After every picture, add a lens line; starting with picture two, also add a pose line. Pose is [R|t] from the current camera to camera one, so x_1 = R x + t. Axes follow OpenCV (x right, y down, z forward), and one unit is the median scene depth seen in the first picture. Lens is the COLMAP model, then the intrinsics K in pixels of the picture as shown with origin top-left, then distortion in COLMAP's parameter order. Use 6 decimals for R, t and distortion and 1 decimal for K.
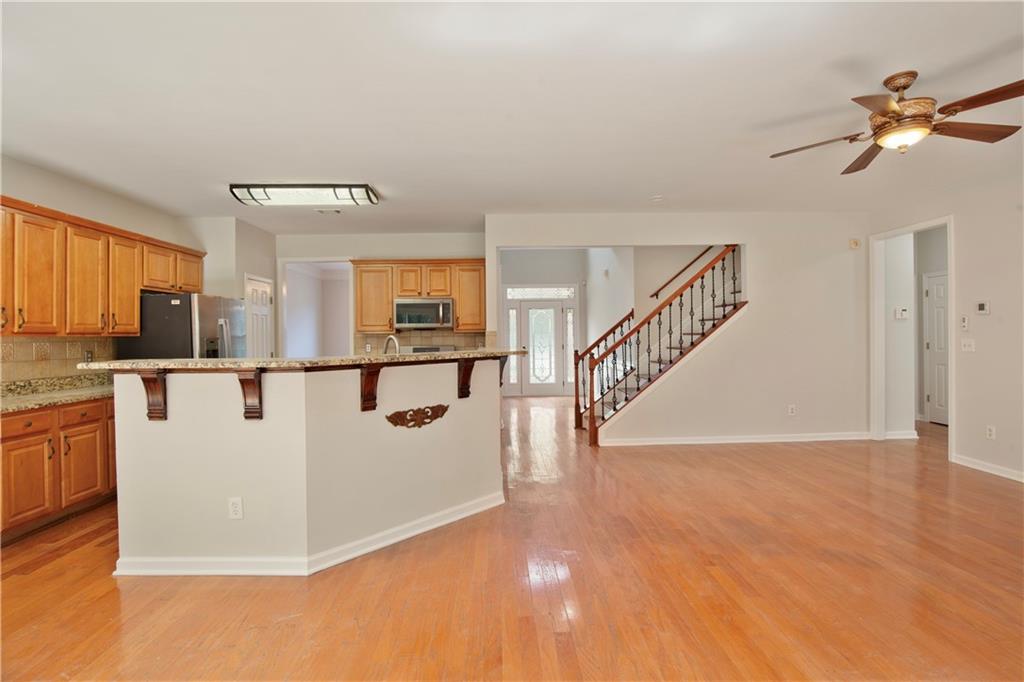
lens RADIAL K [[483.3, 0, 507.3], [0, 483.3, 335.7], [0, 0, 1]] dist [-0.019547, 0.001312]
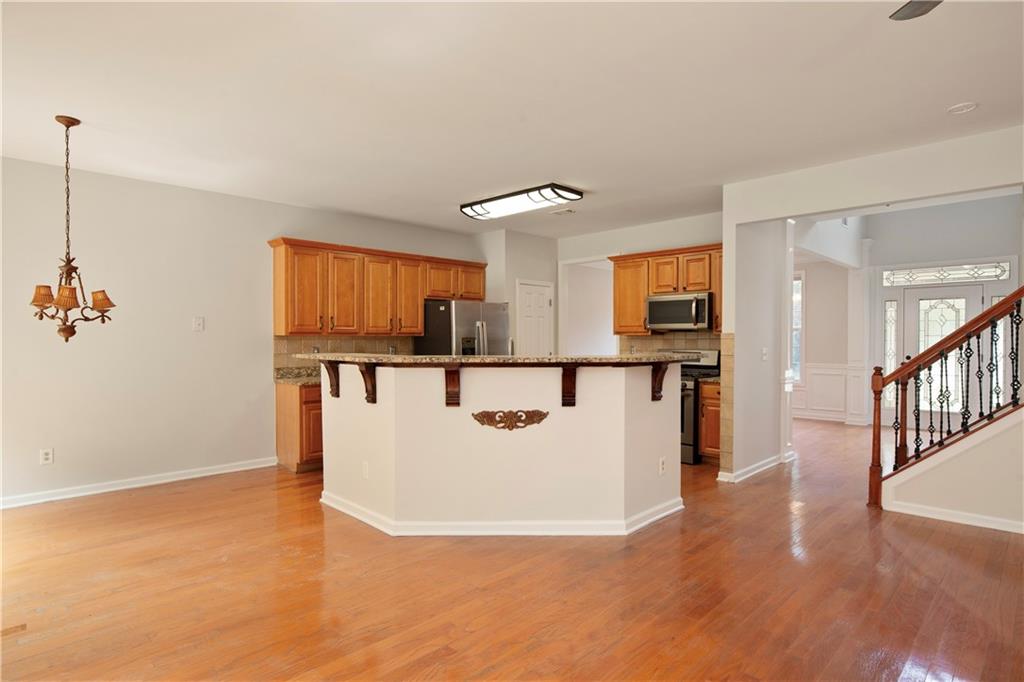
lens RADIAL K [[561.8, 0, 519.6], [0, 561.8, 344.1], [0, 0, 1]] dist [-0.012854, 0.000023]
pose [[0.694348, 0.018115, -0.719411, 0.449508], [-0.009074, 0.999824, 0.016419, -0.004239], [0.719582, -0.004872, 0.694390, 0.144134]]
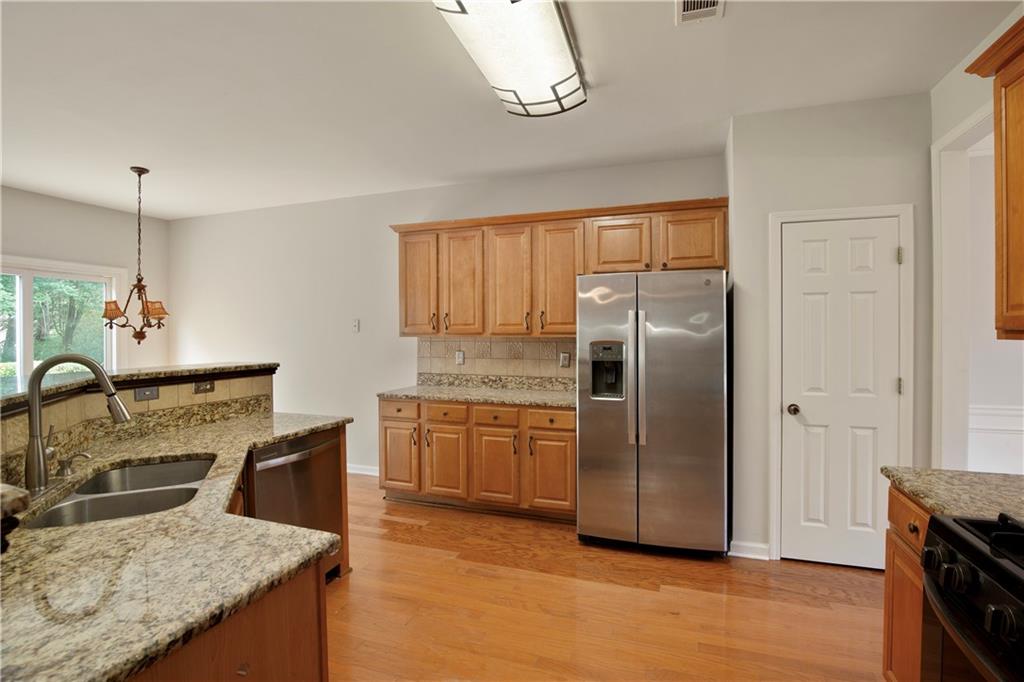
lens RADIAL K [[483.3, 0, 515.0], [0, 483.3, 331.7], [0, 0, 1]] dist [-0.019547, 0.001312]
pose [[-0.354622, 0.011564, -0.934938, 0.024059], [0.004549, 0.999933, 0.010643, -0.016540], [0.934999, -0.000479, -0.354650, 1.110188]]
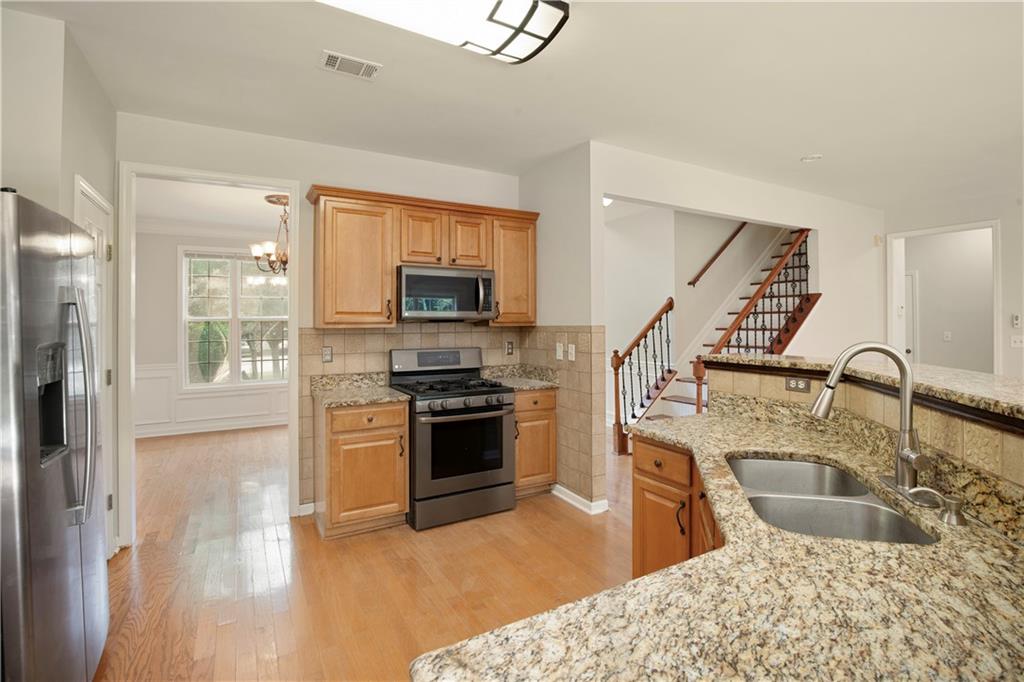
lens RADIAL K [[483.3, 0, 520.1], [0, 483.3, 320.4], [0, 0, 1]] dist [-0.019547, 0.001312]
pose [[0.869919, 0.009595, 0.493102, -0.500998], [-0.003617, 0.999908, -0.013076, -0.009080], [-0.493182, 0.009592, 0.869873, 0.581258]]
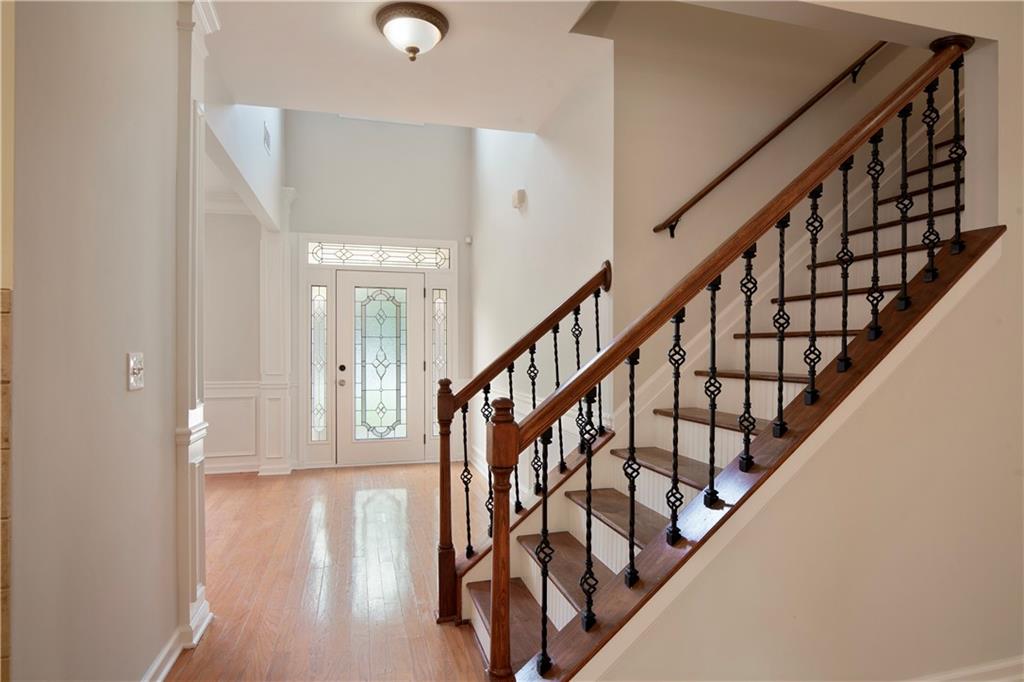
lens RADIAL K [[561.8, 0, 521.8], [0, 561.8, 347.7], [0, 0, 1]] dist [-0.012854, 0.000023]
pose [[0.966471, 0.014428, 0.256371, 0.132093], [-0.013296, 0.999893, -0.006148, 0.013922], [-0.256432, 0.002533, 0.966559, 0.859519]]
